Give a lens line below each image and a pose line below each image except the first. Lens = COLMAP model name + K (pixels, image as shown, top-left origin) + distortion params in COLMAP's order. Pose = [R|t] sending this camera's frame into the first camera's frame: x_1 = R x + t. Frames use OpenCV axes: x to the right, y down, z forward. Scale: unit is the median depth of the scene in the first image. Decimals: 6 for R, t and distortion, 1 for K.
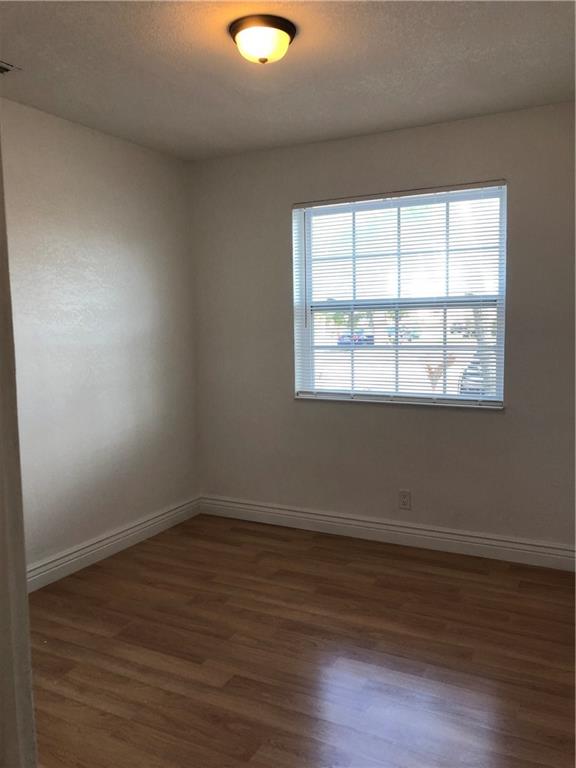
lens RADIAL K [[631.9, 0, 291.6], [0, 631.9, 387.2], [0, 0, 1]] dist [0.029644, -0.022986]
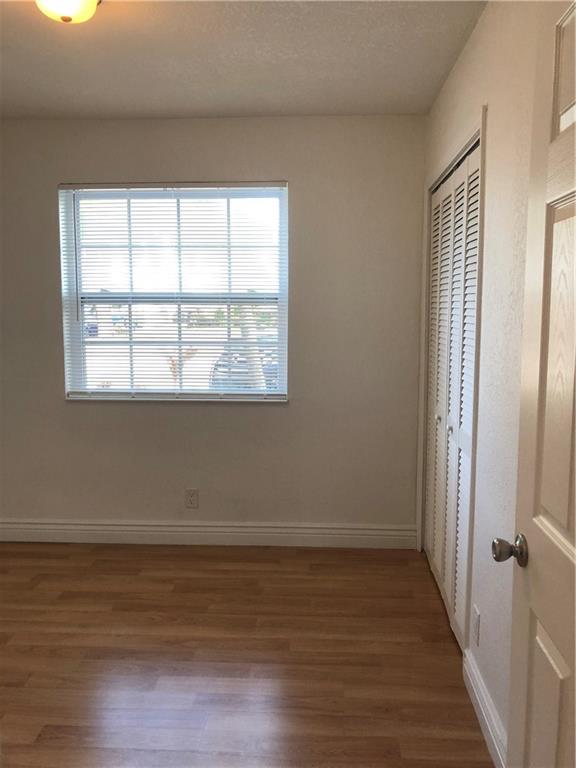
lens RADIAL K [[631.9, 0, 288.4], [0, 631.9, 381.5], [0, 0, 1]] dist [0.029644, -0.022986]
pose [[0.907576, -0.030113, 0.418807, -0.099164], [0.027651, 0.999546, 0.011948, -0.011886], [-0.418977, 0.000737, 0.907997, 0.051759]]
